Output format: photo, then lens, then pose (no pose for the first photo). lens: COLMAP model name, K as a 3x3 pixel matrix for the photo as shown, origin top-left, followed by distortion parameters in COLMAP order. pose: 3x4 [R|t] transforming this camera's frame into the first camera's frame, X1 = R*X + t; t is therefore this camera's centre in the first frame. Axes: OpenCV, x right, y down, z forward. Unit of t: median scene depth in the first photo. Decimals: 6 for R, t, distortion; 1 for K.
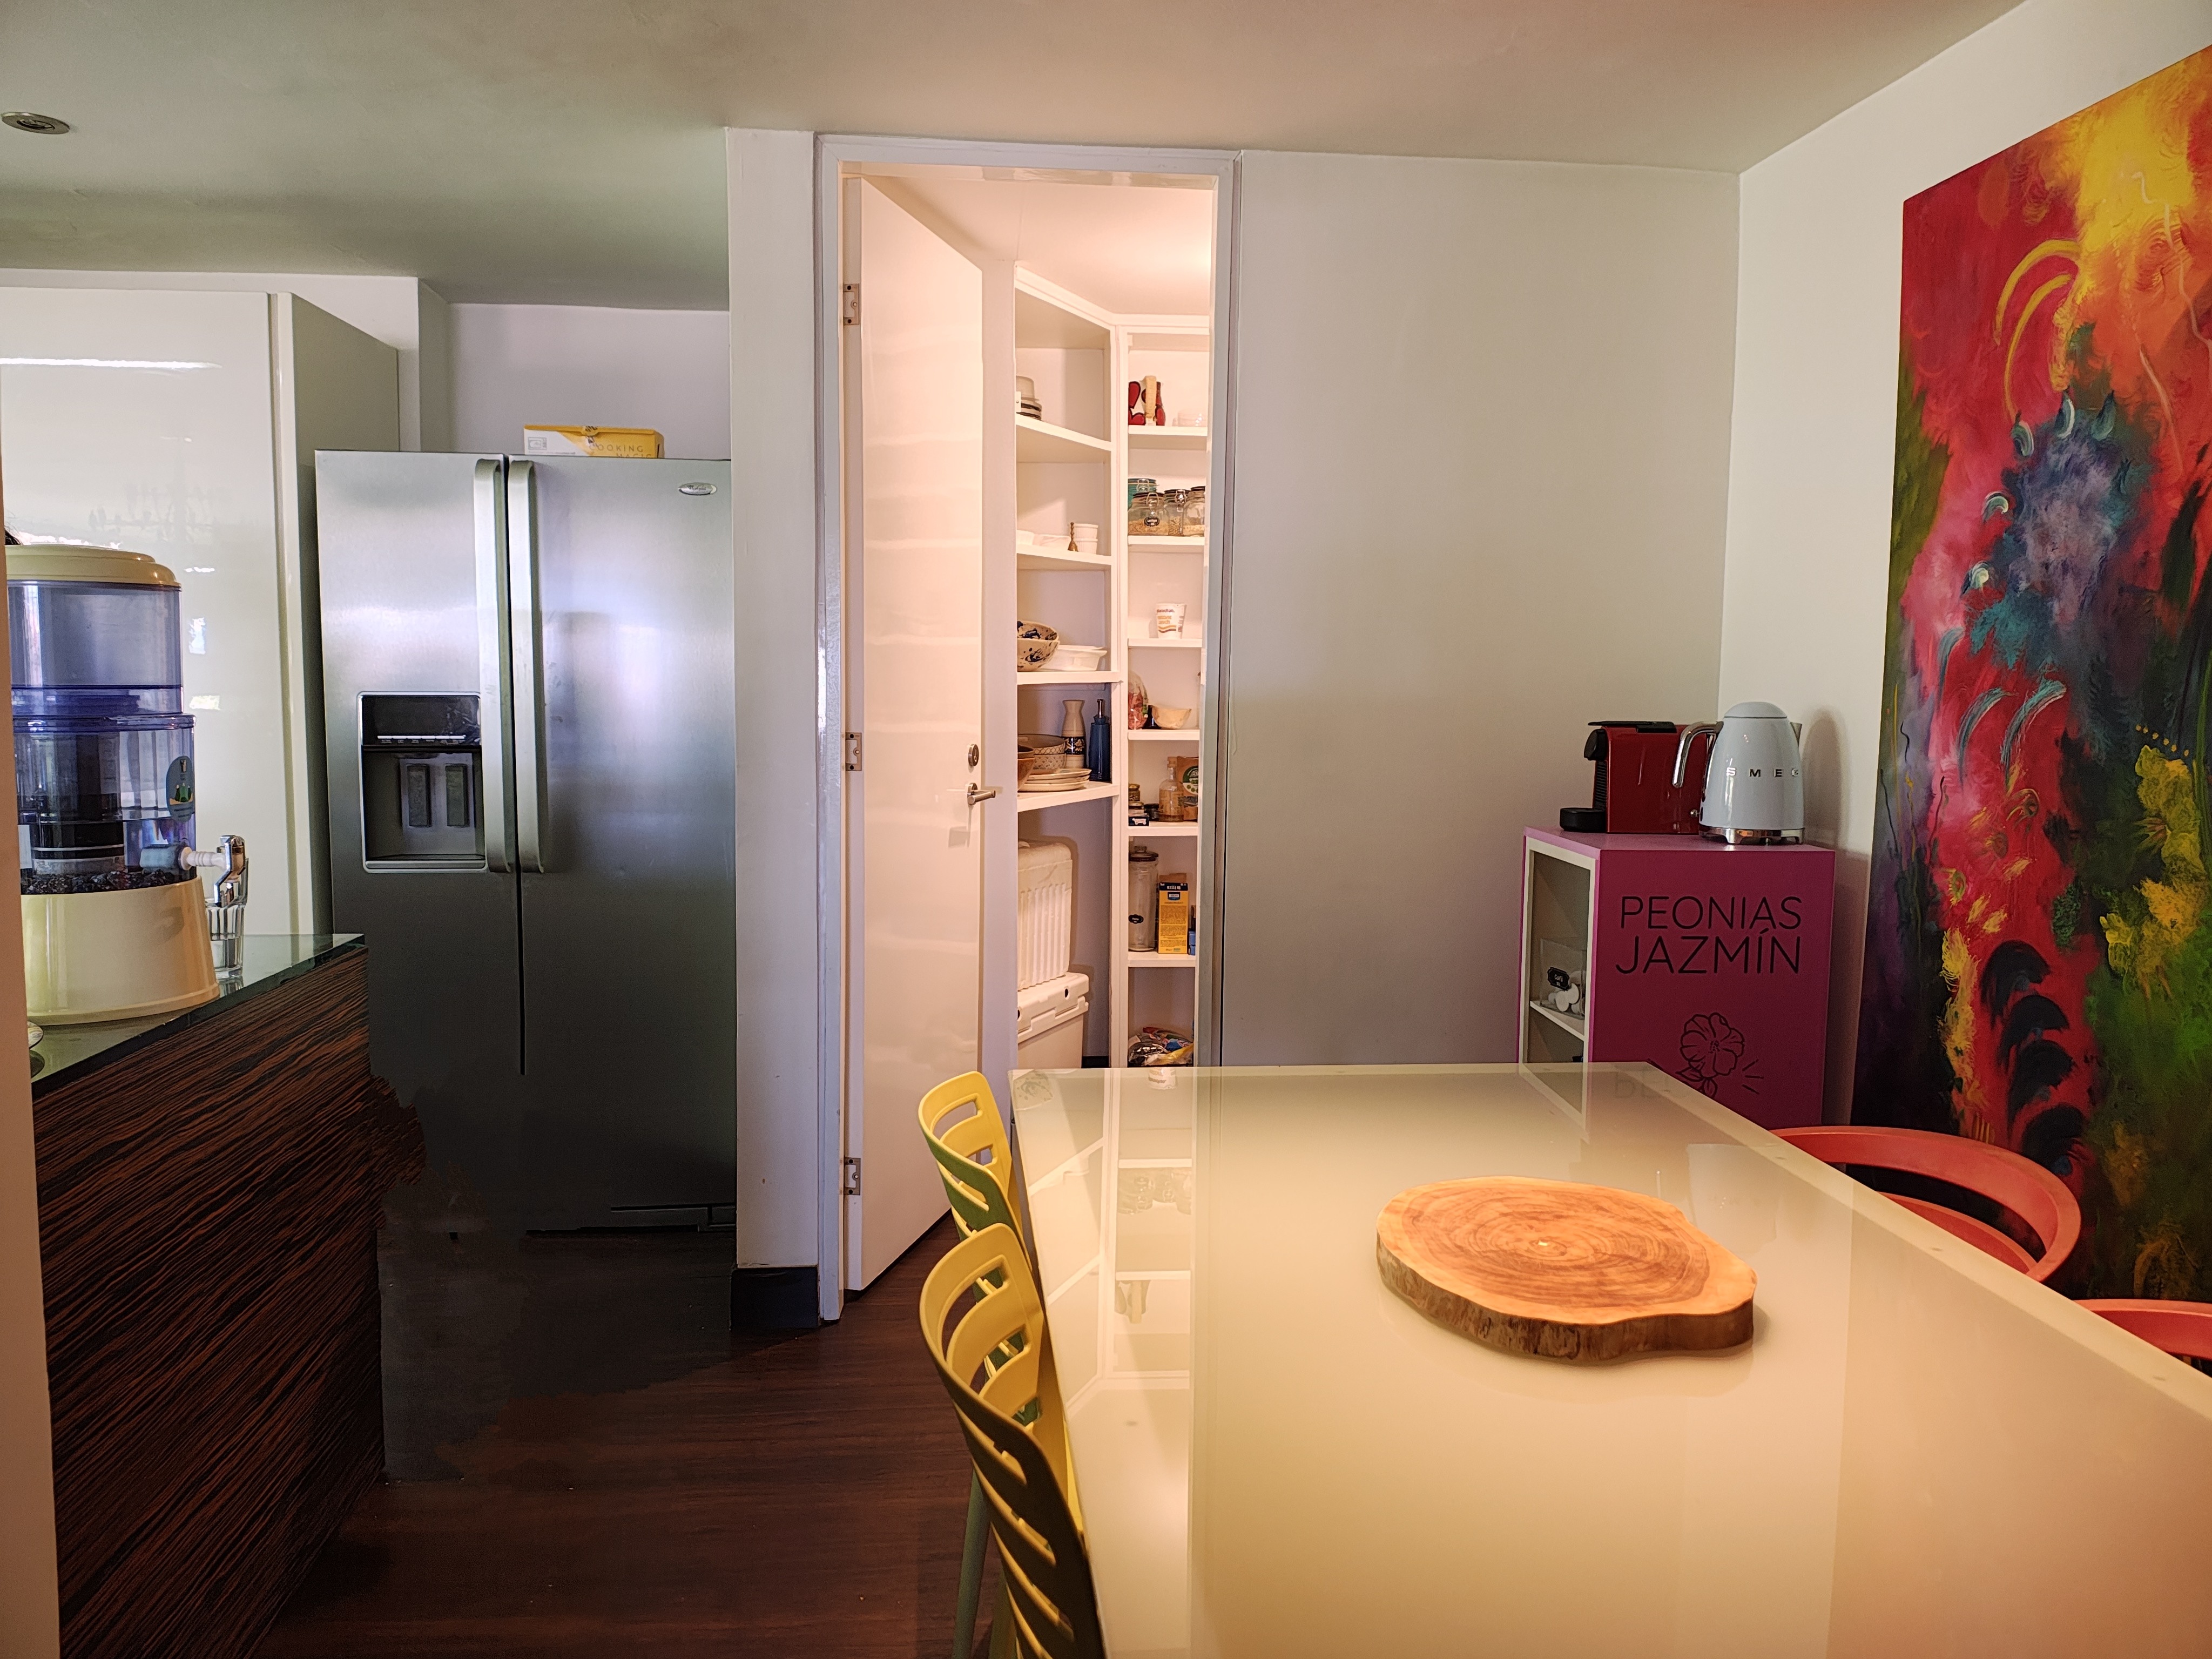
lens RADIAL K [[1659.9, 0, 1106.0], [0, 1659.9, 829.5], [0, 0, 1]] dist [-0.005536, -0.001406]
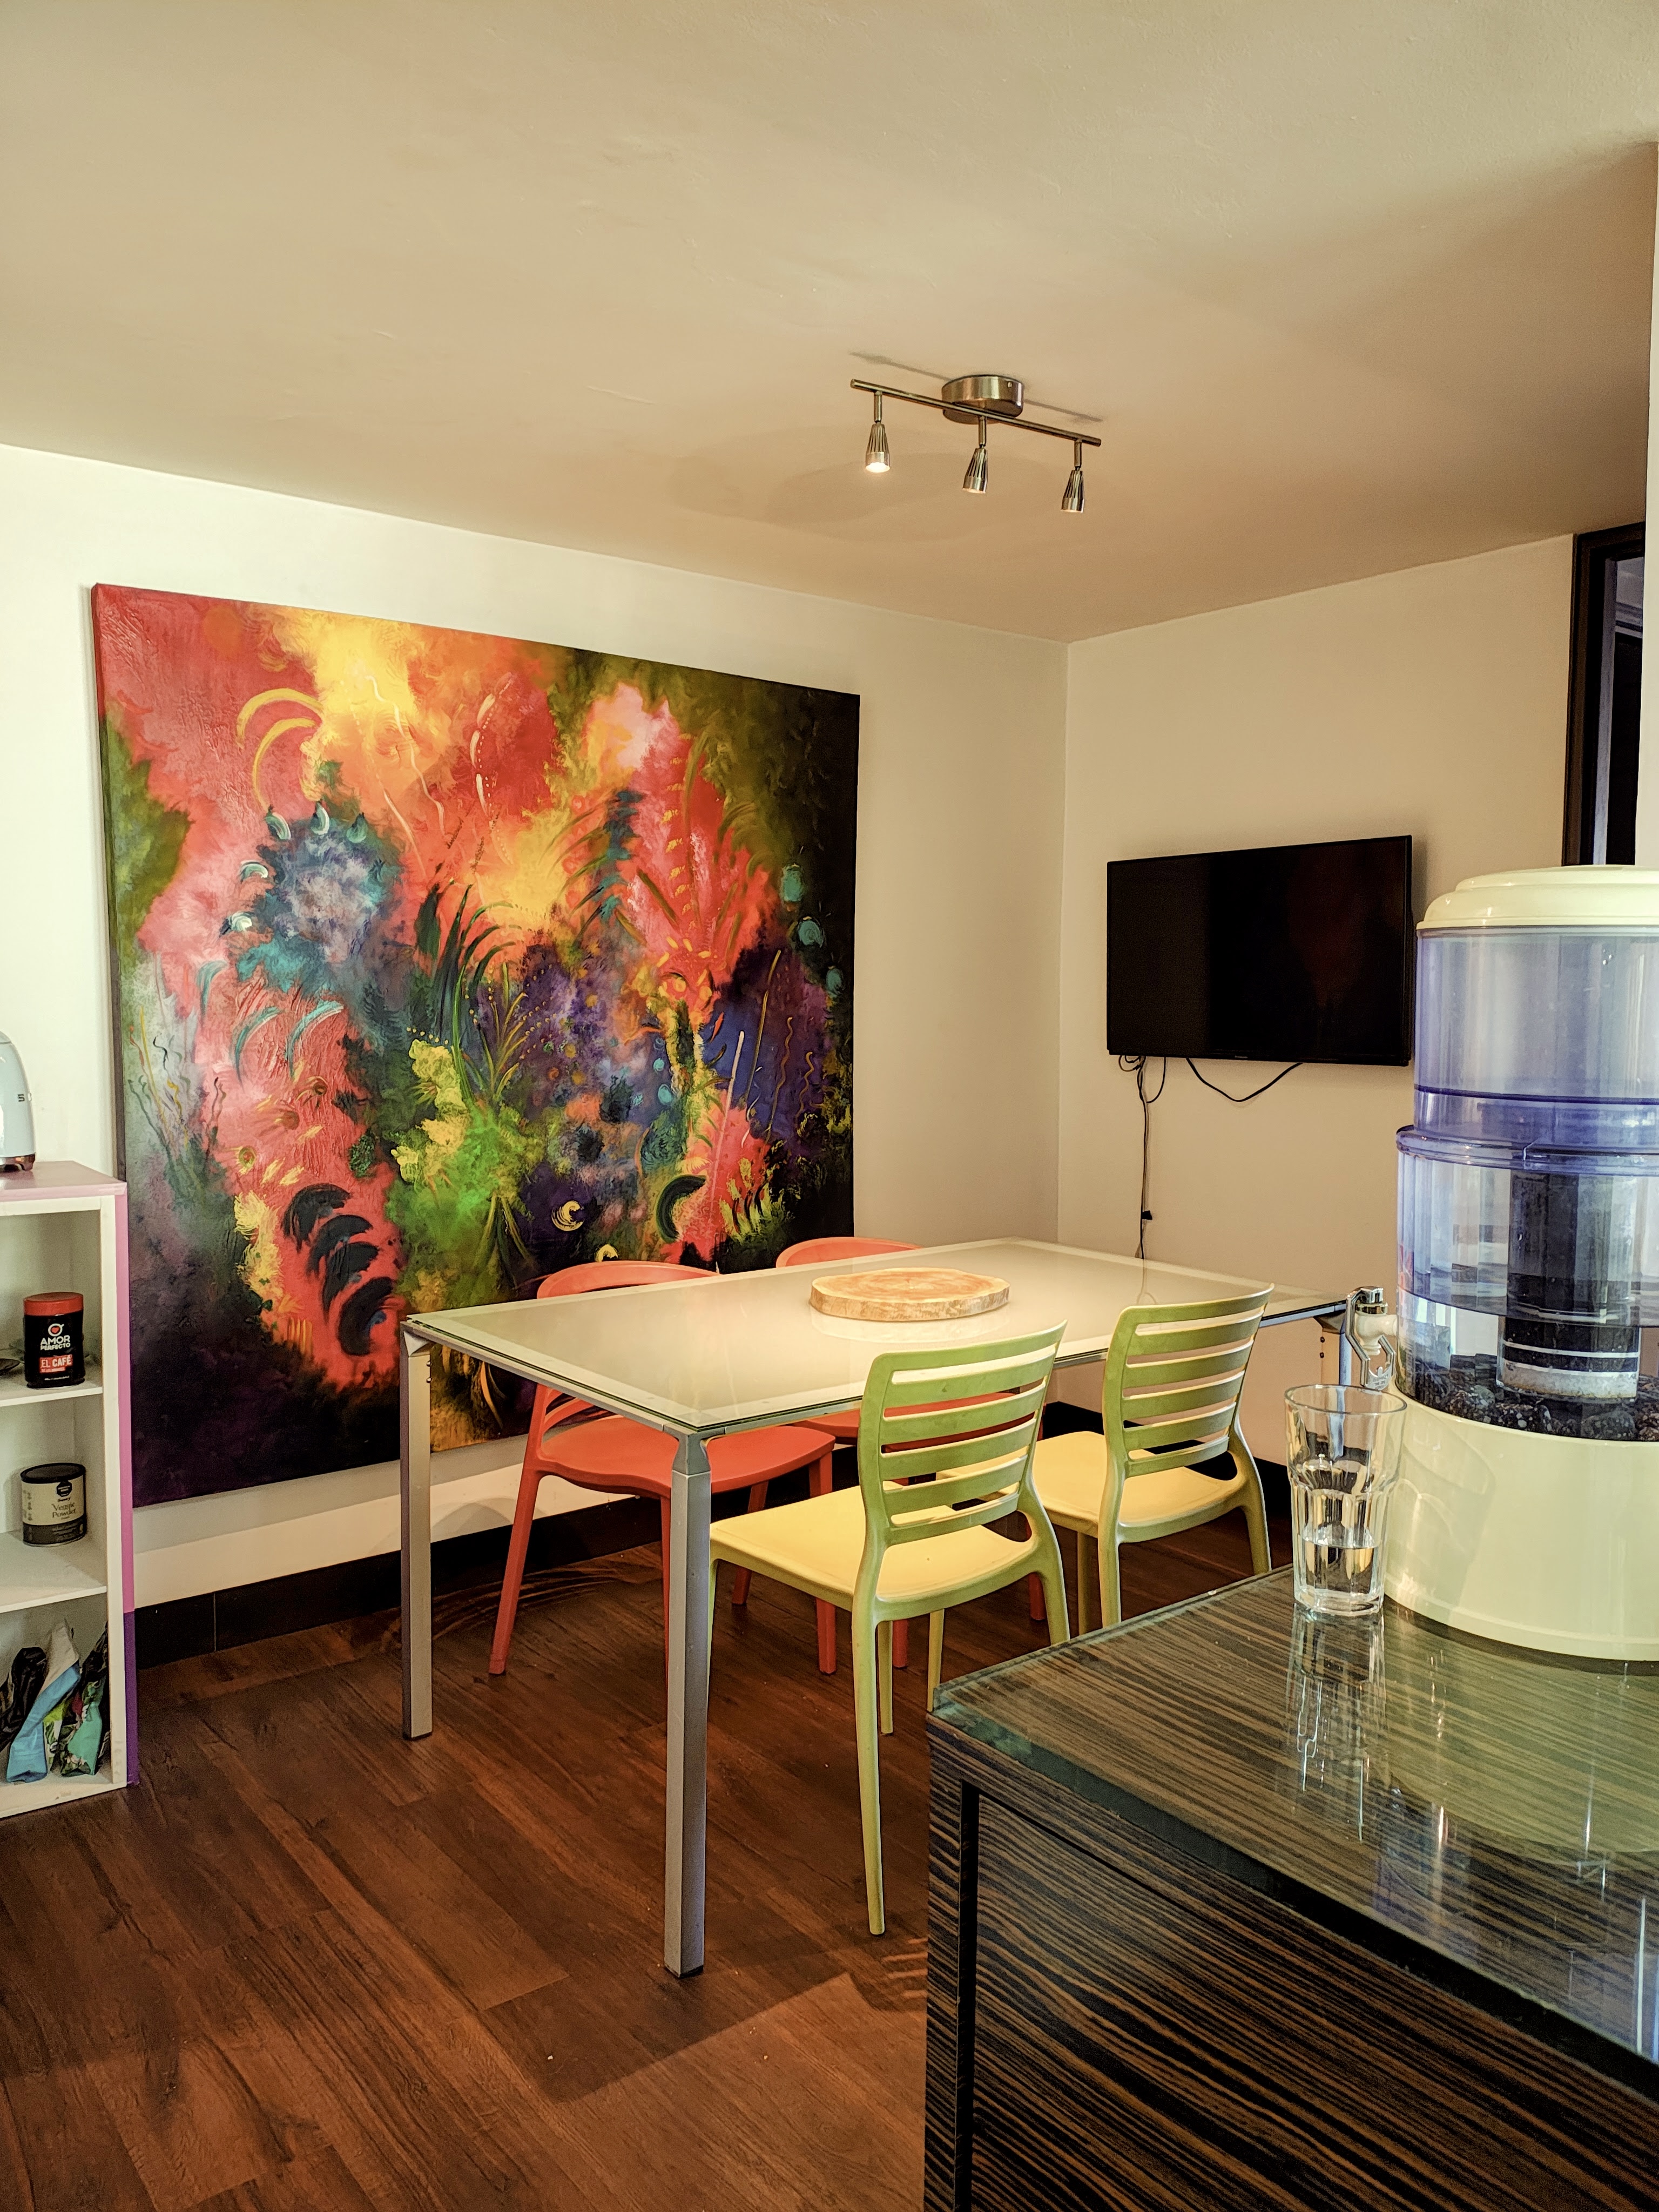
lens RADIAL K [[1654.2, 0, 822.0], [0, 1654.2, 1136.7], [0, 0, 1]] dist [0.115129, -0.212580]
pose [[-0.537341, -0.089788, 0.838572, -0.916584], [0.071175, 0.985941, 0.151174, -0.164945], [-0.840357, 0.140917, -0.523396, 1.435117]]
